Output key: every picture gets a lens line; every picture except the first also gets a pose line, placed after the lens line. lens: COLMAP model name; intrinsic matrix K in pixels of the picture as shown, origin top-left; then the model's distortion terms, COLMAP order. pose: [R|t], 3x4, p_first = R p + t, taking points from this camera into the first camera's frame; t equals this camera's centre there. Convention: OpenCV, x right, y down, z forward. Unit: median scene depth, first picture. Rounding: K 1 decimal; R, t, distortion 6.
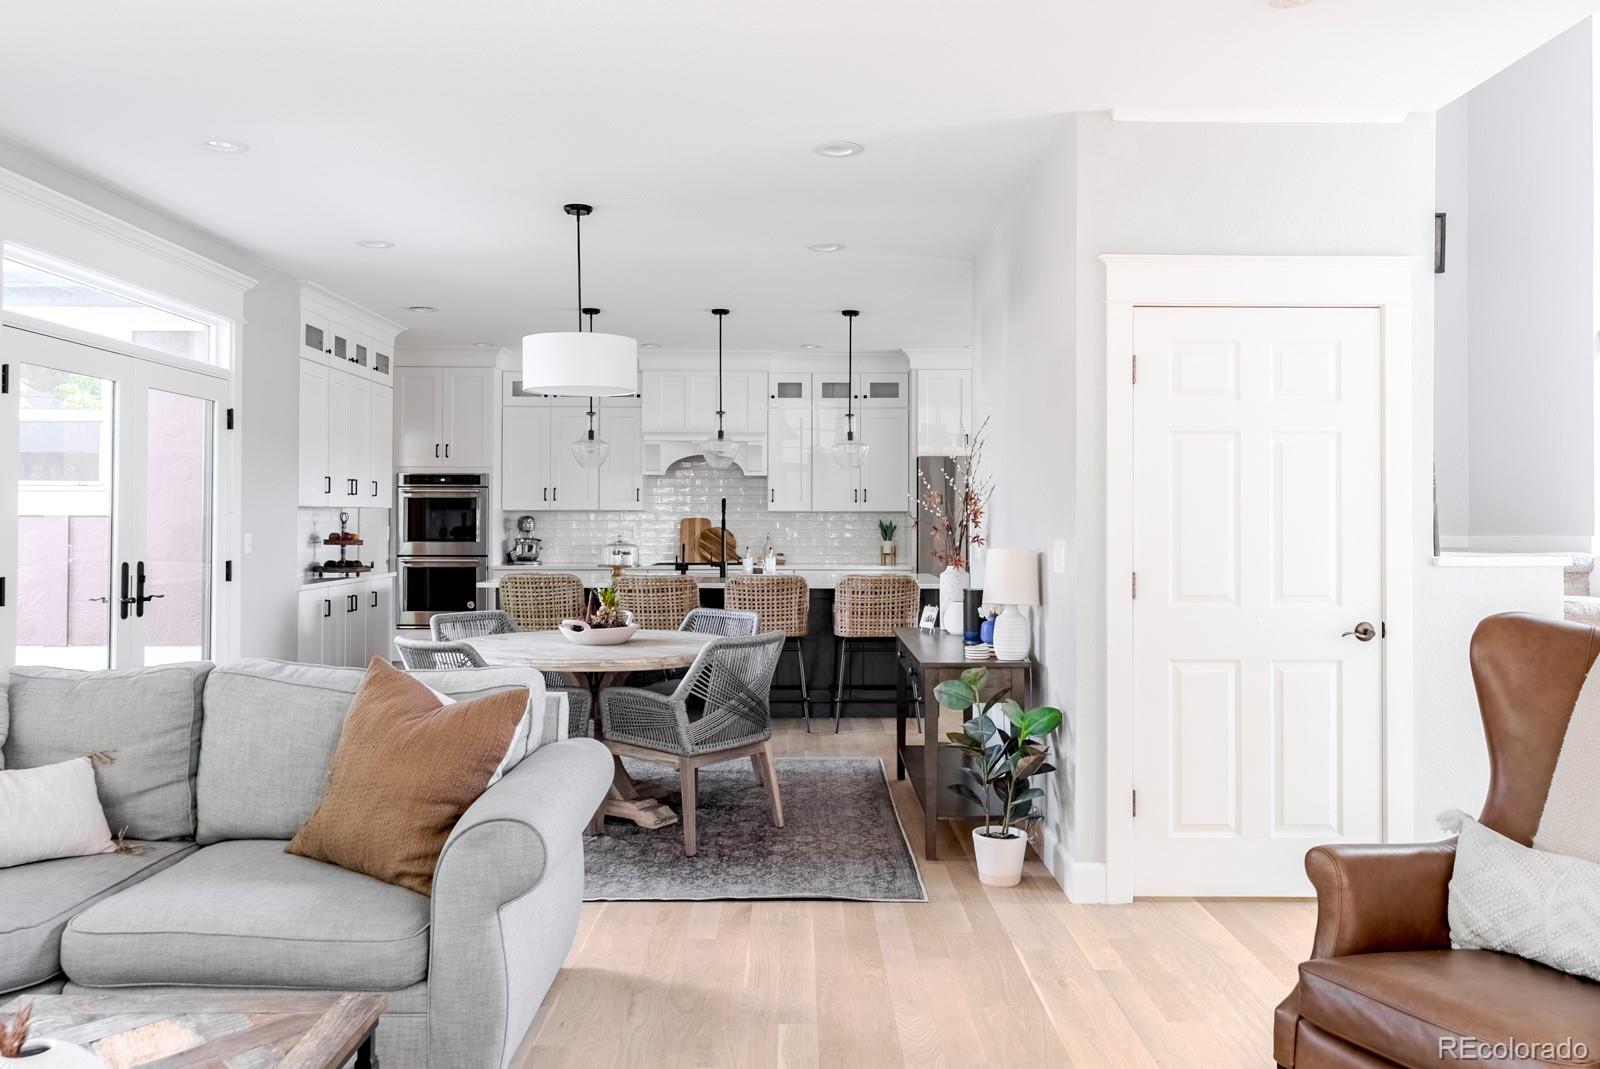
lens RADIAL K [[1205.4, 0, 817.5], [0, 1205.4, 498.8], [0, 0, 1]] dist [-0.003170, -0.000554]
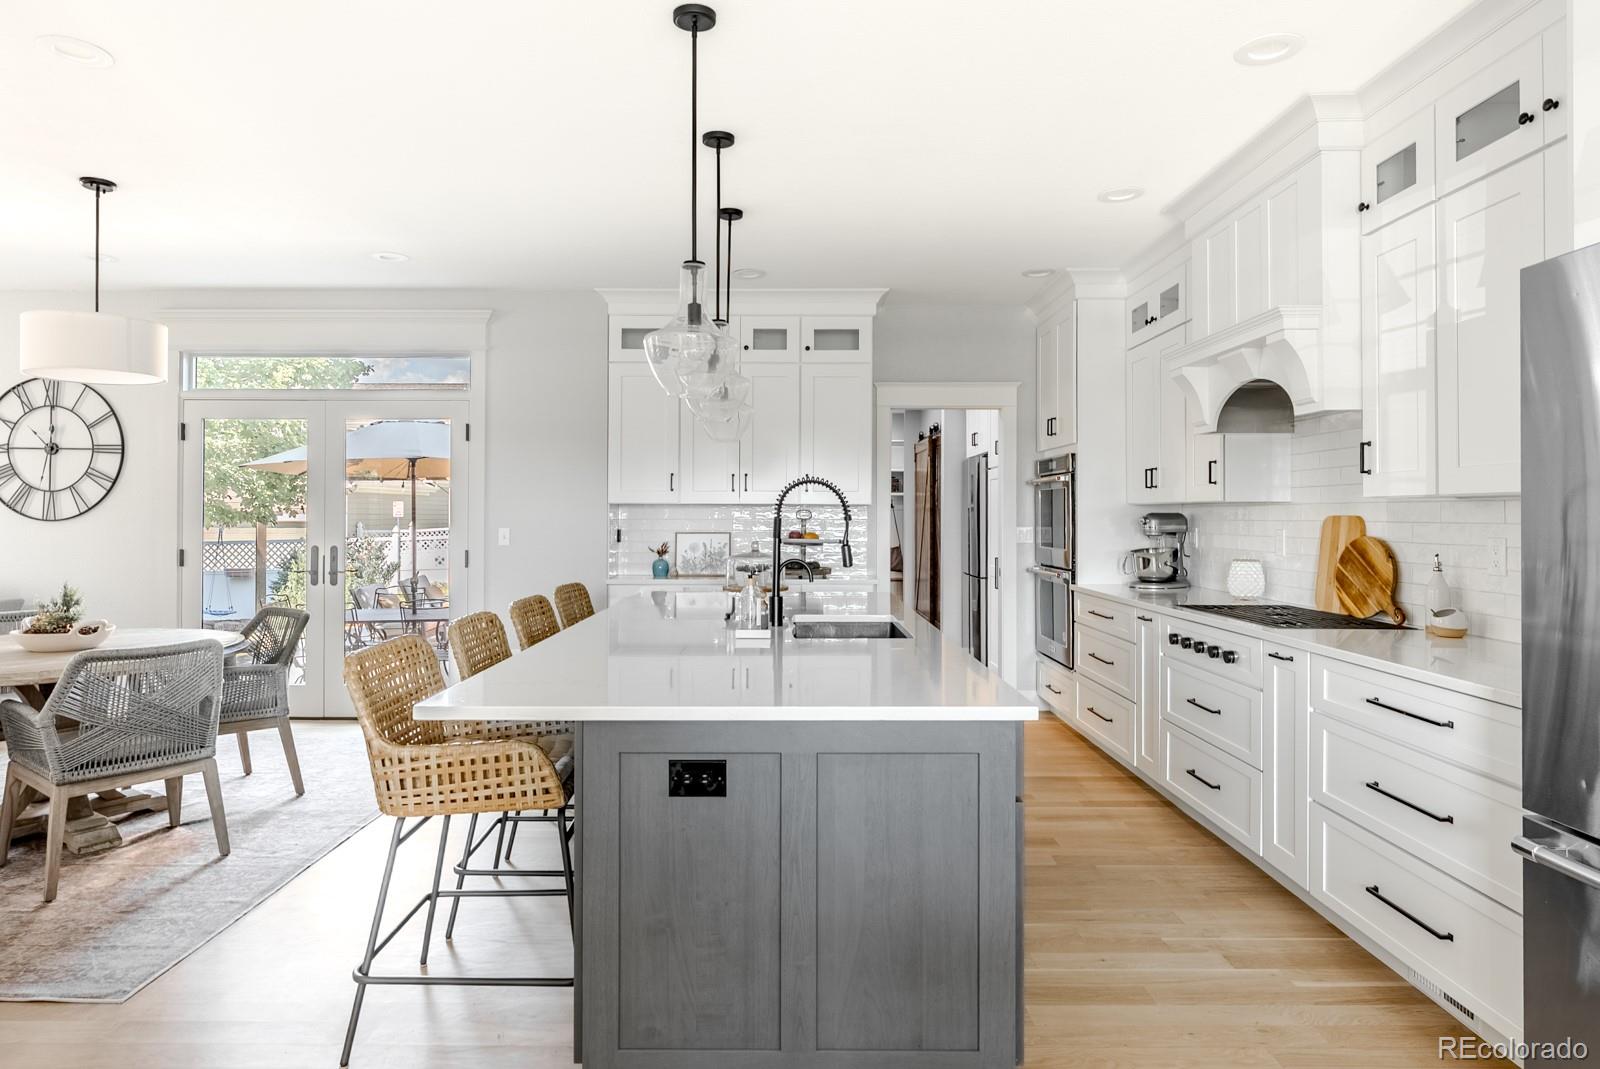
lens RADIAL K [[948.6, 0, 784.2], [0, 948.6, 504.0], [0, 0, 1]] dist [-0.002189, -0.000847]
pose [[-0.022671, -0.014783, -0.999634, 0.283523], [0.013646, 0.999793, -0.015095, 0.014785], [0.999650, -0.013983, -0.022465, 0.841072]]
